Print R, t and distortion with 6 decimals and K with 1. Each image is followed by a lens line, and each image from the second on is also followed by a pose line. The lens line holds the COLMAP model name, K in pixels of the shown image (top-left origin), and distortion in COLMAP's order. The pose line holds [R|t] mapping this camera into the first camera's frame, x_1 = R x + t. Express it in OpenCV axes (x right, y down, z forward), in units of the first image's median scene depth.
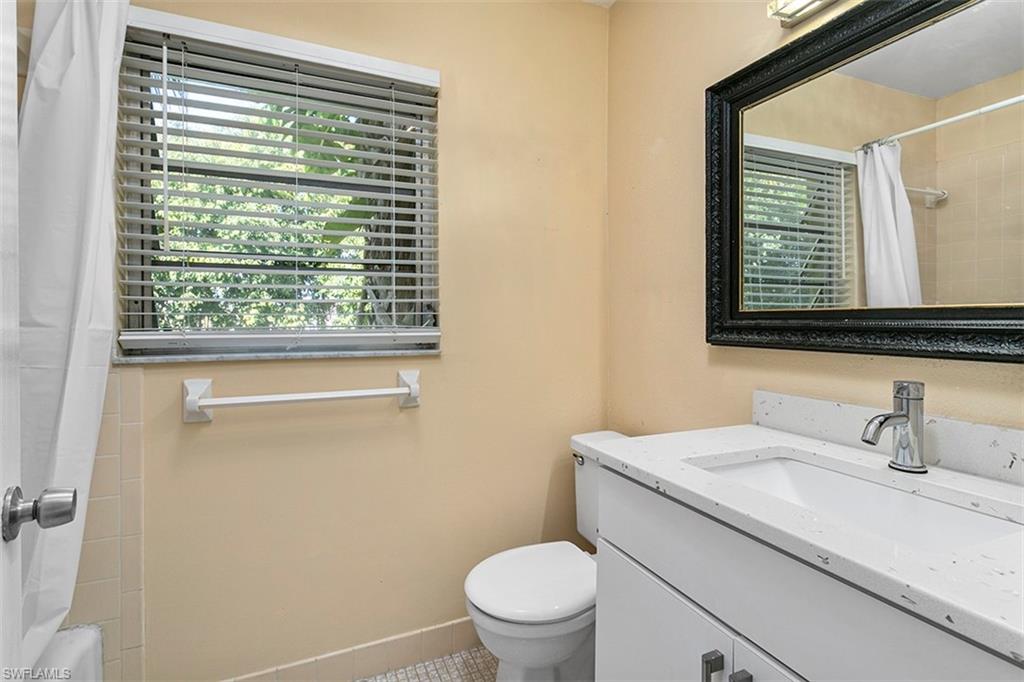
lens RADIAL K [[490.2, 0, 508.9], [0, 490.2, 336.5], [0, 0, 1]] dist [0.003568, 0.000345]
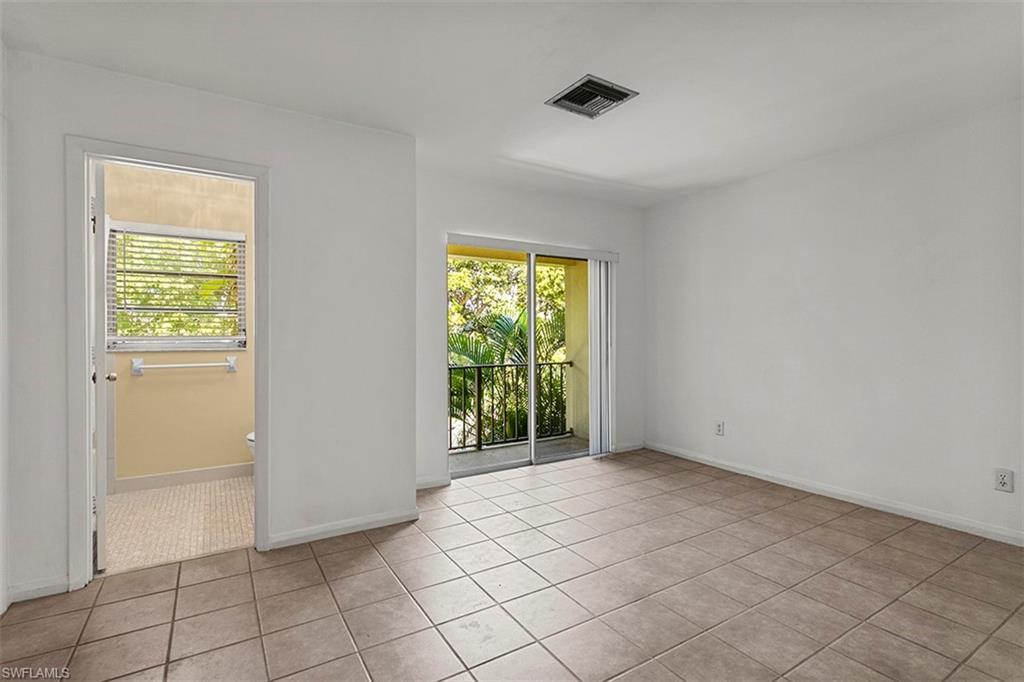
lens RADIAL K [[490.2, 0, 506.5], [0, 490.2, 340.3], [0, 0, 1]] dist [0.003568, 0.000345]
pose [[0.991777, 0.020244, 0.126369, 0.842817], [-0.016426, 0.999379, -0.031178, 0.043275], [-0.126922, 0.028846, 0.991493, -1.596994]]
